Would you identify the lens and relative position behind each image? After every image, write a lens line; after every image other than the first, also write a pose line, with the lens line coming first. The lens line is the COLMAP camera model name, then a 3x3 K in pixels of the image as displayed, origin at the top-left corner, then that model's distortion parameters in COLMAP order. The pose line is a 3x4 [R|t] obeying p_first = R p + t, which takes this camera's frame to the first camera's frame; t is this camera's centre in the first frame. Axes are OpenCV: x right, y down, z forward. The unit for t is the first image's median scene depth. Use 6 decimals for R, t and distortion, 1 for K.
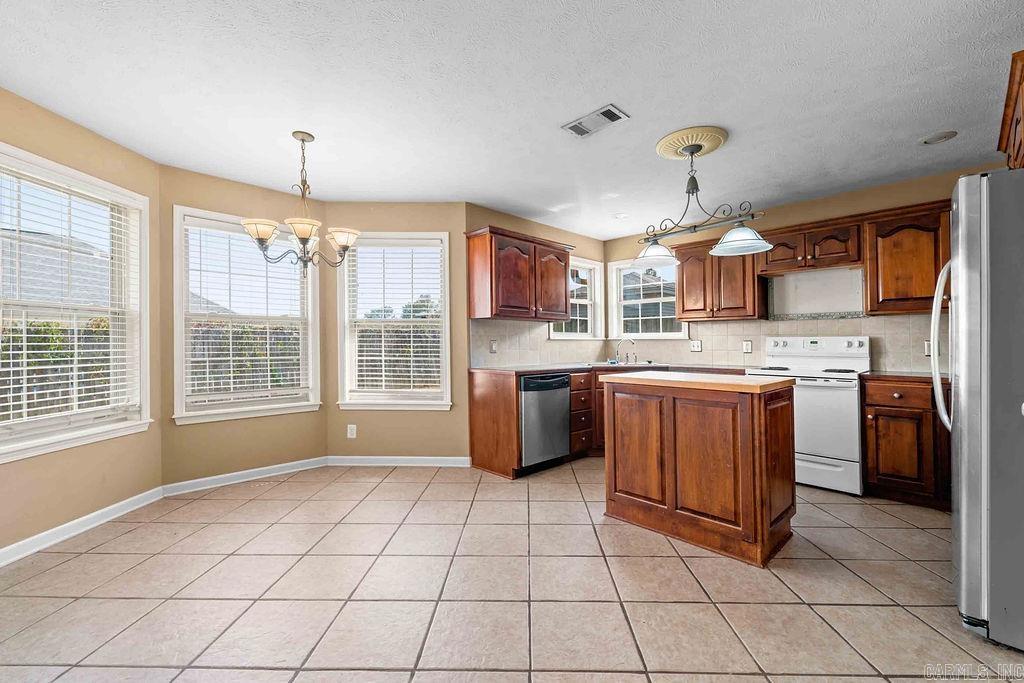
lens RADIAL K [[424.4, 0, 511.0], [0, 424.4, 338.7], [0, 0, 1]] dist [-0.001023, -0.000286]
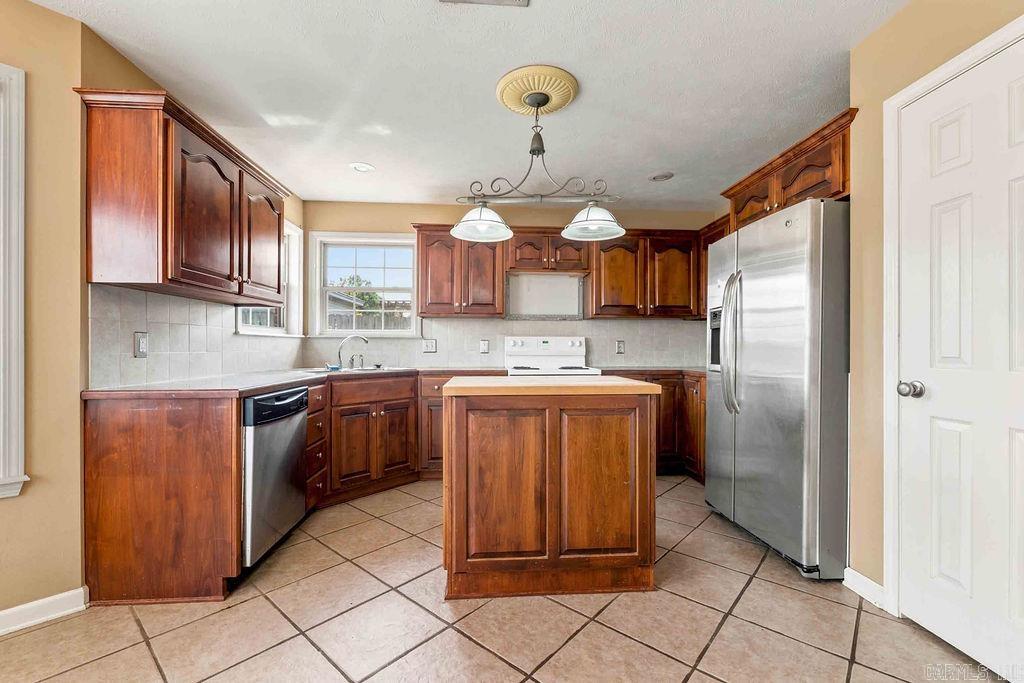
lens RADIAL K [[440.3, 0, 512.0], [0, 440.3, 341.5], [0, 0, 1]] dist [0.001350, 0.000062]
pose [[0.639793, 0.011985, 0.768454, -0.179652], [-0.008952, 0.999927, -0.008142, 0.016781], [-0.768495, -0.001670, 0.639854, 0.365101]]
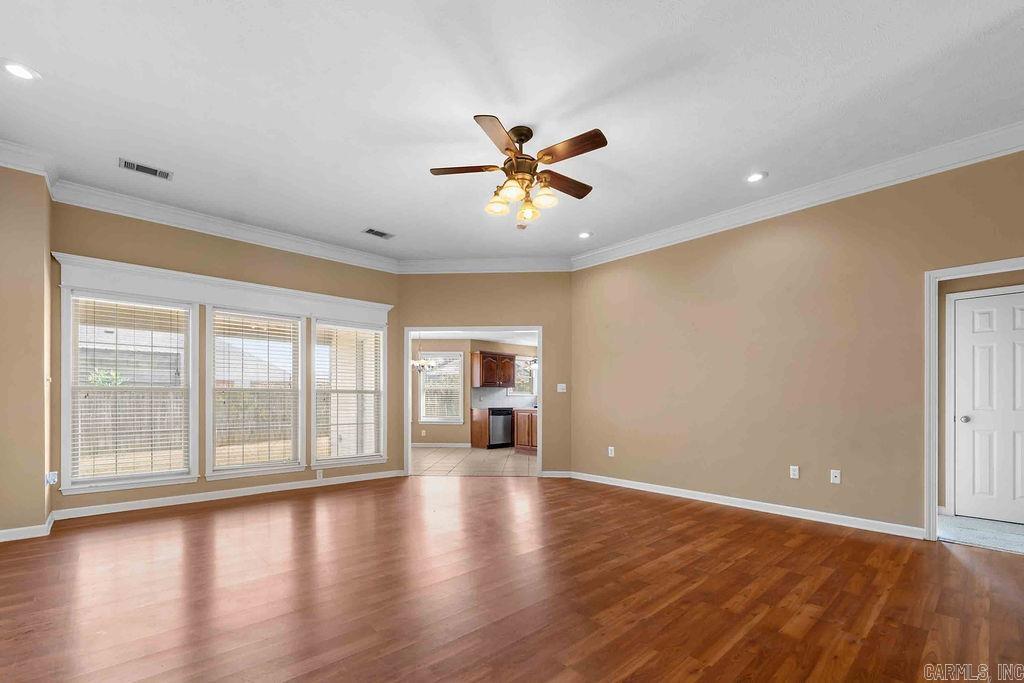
lens RADIAL K [[437.0, 0, 508.9], [0, 437.0, 398.5], [0, 0, 1]] dist [-0.001176, -0.000168]
pose [[0.999847, 0.010184, -0.014194, 0.164648], [-0.010062, 0.999912, 0.008673, -0.006019], [0.014281, -0.008529, 0.999862, -1.606468]]
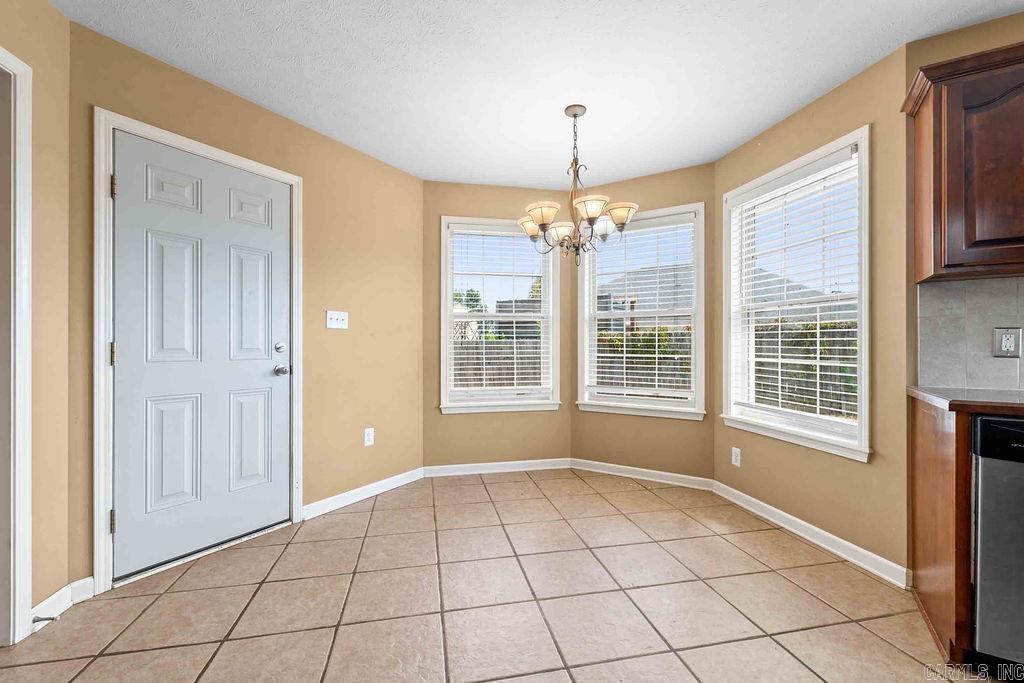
lens RADIAL K [[432.5, 0, 513.8], [0, 432.5, 347.3], [0, 0, 1]] dist [-0.000008, -0.000088]
pose [[0.249576, 0.005111, -0.968342, 0.282684], [0.006686, 0.999953, 0.007001, 0.019081], [0.968332, -0.008222, 0.249530, 0.465551]]
